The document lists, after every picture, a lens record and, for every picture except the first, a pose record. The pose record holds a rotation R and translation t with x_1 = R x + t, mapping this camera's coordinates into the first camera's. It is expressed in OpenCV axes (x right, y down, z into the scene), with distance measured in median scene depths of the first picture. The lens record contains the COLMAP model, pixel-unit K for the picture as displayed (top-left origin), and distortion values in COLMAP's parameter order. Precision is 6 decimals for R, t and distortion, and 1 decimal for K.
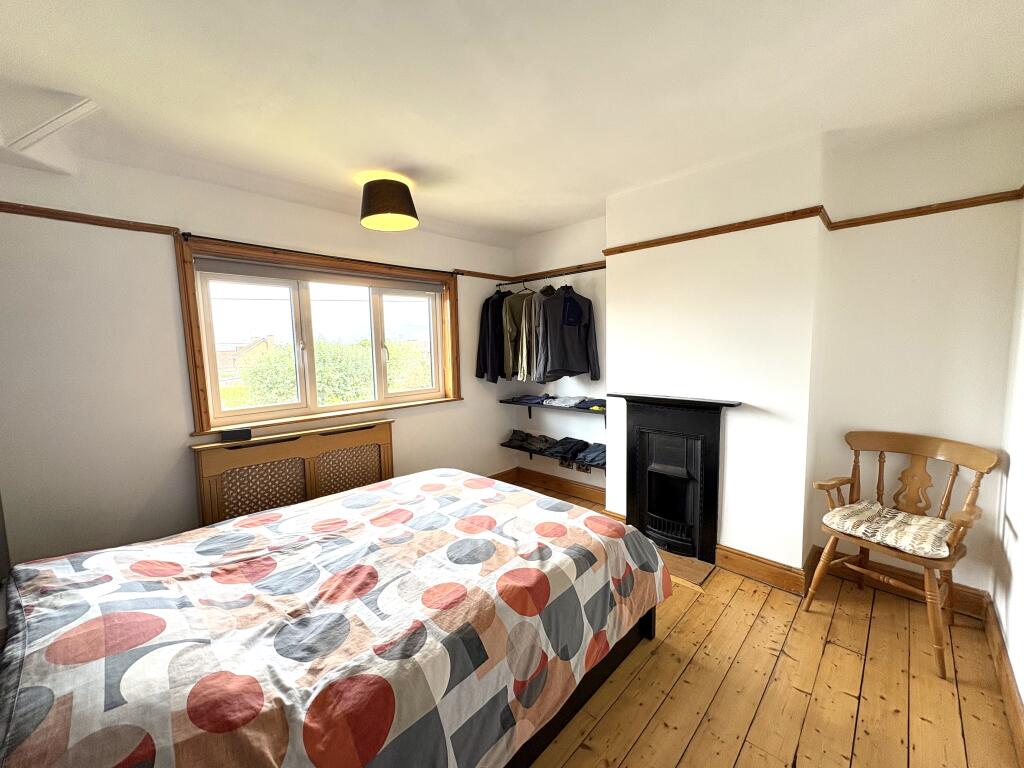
lens RADIAL K [[406.3, 0, 513.8], [0, 406.3, 383.5], [0, 0, 1]] dist [-0.001316, -0.000049]
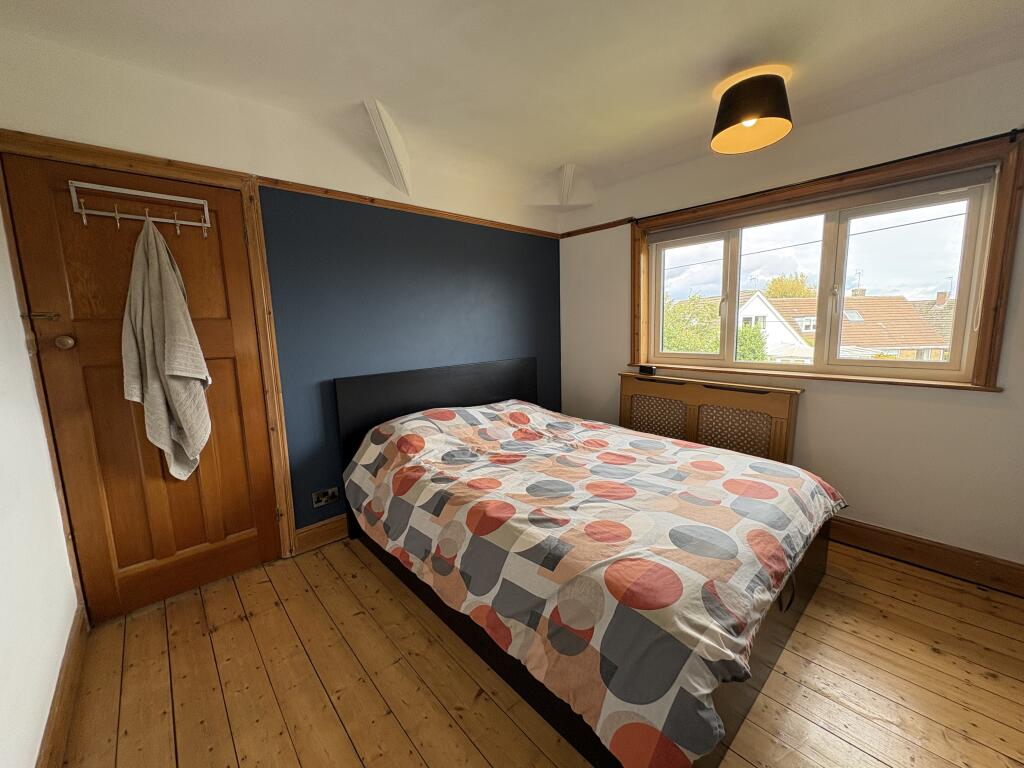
lens RADIAL K [[406.3, 0, 513.8], [0, 406.3, 383.5], [0, 0, 1]] dist [-0.001316, -0.000049]
pose [[-0.065324, 0.166559, -0.983865, 0.803507], [-0.066230, 0.983073, 0.170823, -0.032337], [0.995664, 0.076320, -0.053187, 0.836429]]
